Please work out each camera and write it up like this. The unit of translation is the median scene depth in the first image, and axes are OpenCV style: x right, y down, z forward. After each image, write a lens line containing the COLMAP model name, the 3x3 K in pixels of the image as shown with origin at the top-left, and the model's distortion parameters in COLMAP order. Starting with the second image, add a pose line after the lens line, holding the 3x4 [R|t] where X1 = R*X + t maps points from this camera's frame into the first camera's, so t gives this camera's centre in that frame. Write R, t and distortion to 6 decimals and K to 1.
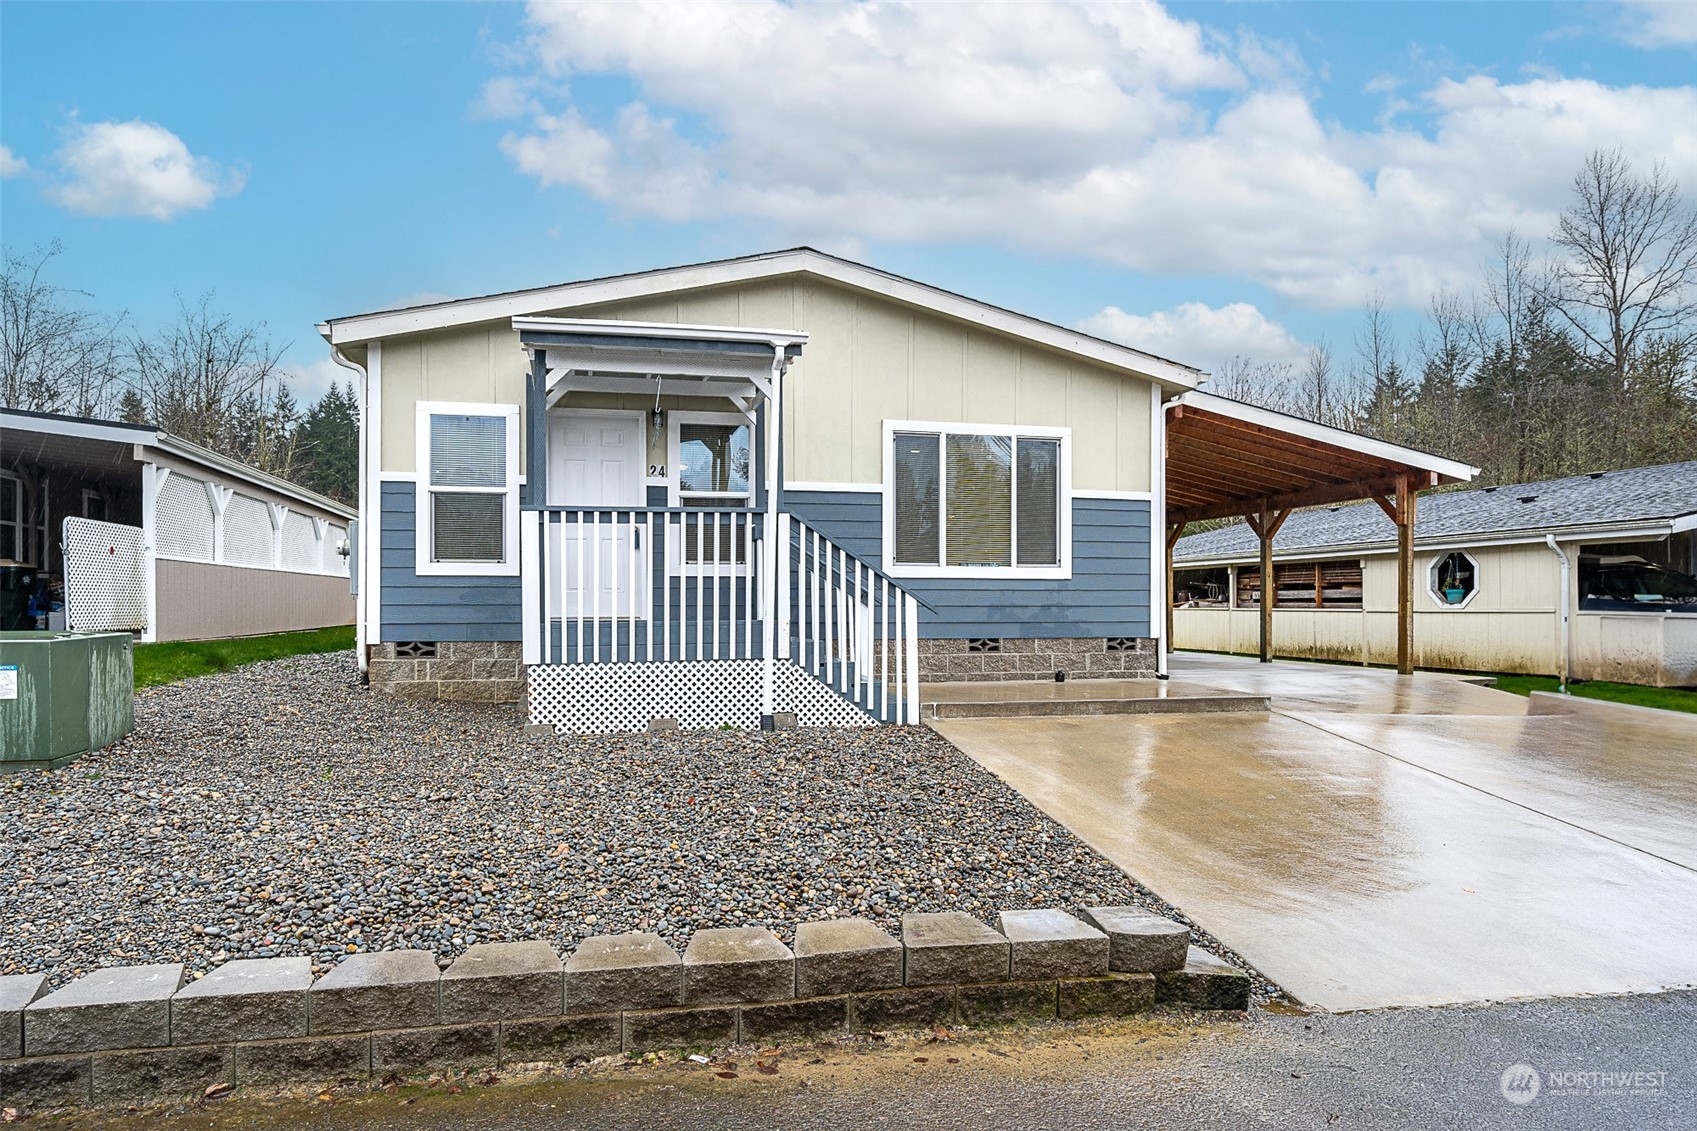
lens RADIAL K [[976.5, 0, 846.1], [0, 976.5, 618.7], [0, 0, 1]] dist [-0.000626, -0.000455]
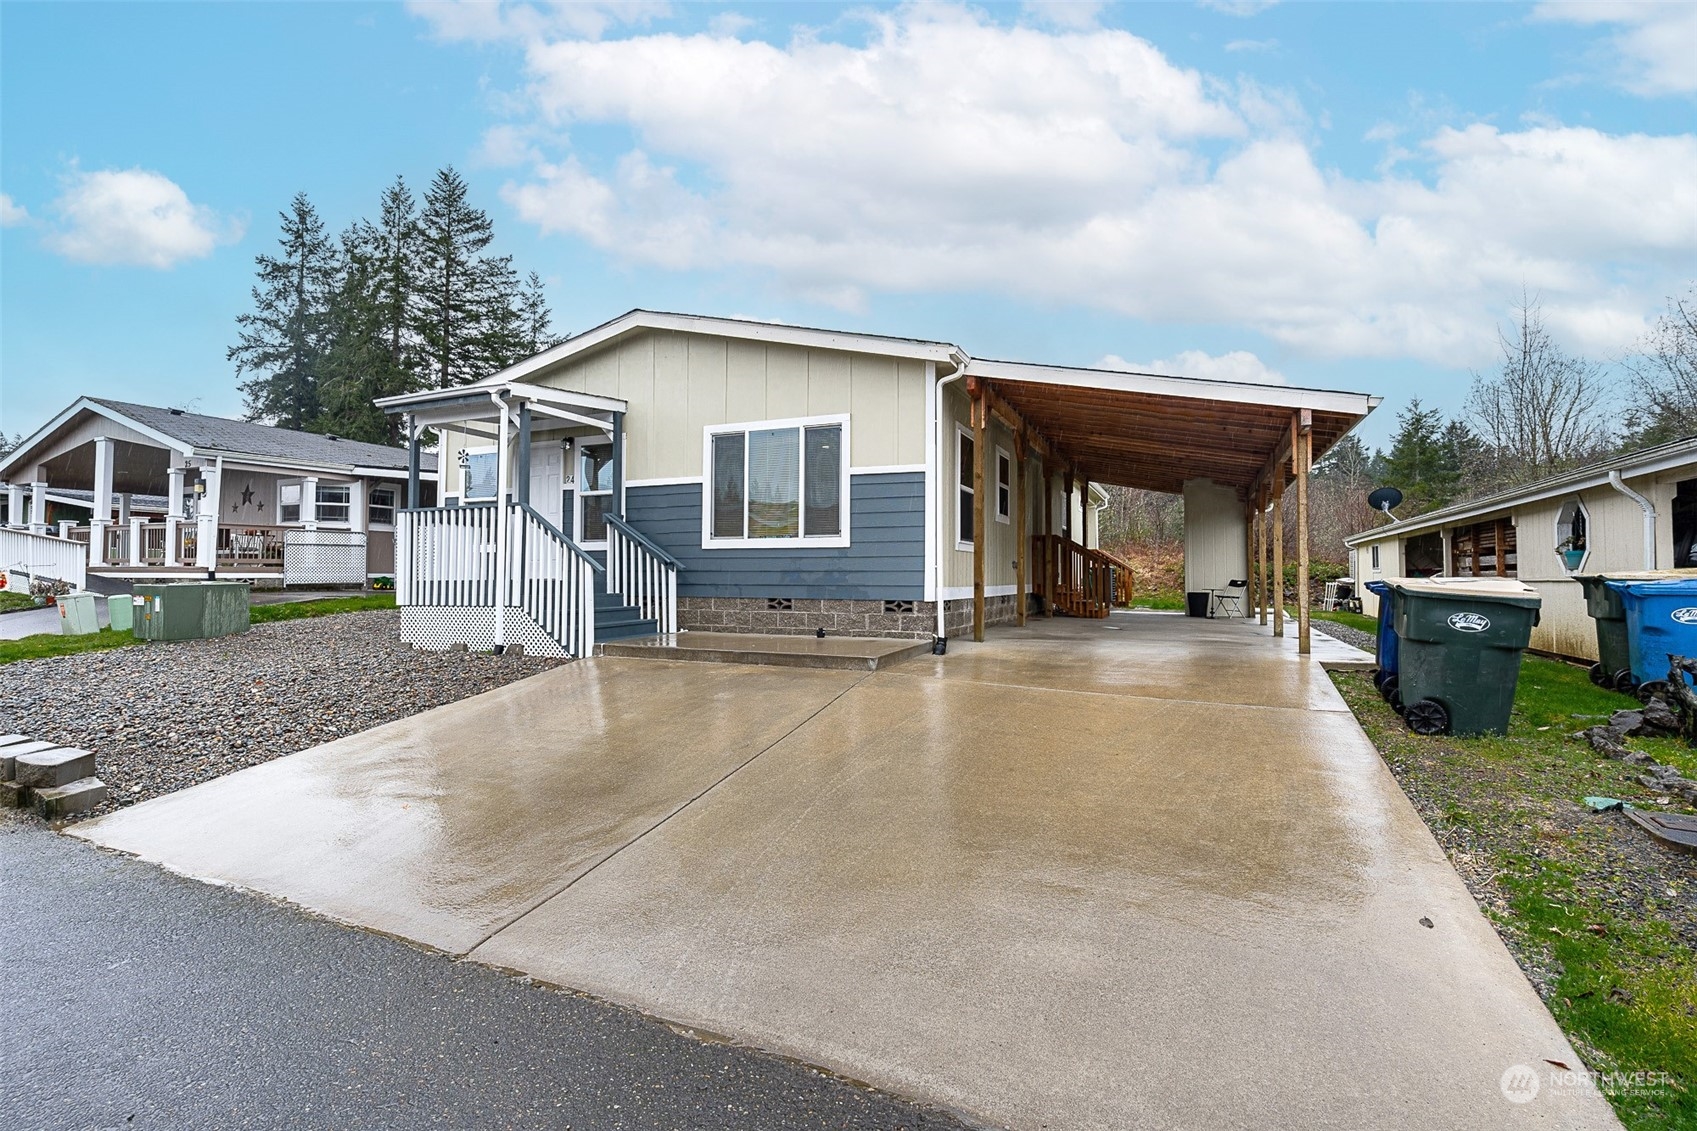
lens RADIAL K [[797.9, 0, 848.5], [0, 797.9, 565.5], [0, 0, 1]] dist [-0.000409, 0.000021]
pose [[0.804385, -0.007183, -0.594065, 0.783553], [-0.011042, 0.999573, -0.027037, 0.005347], [0.594006, 0.028308, 0.803962, 0.263971]]
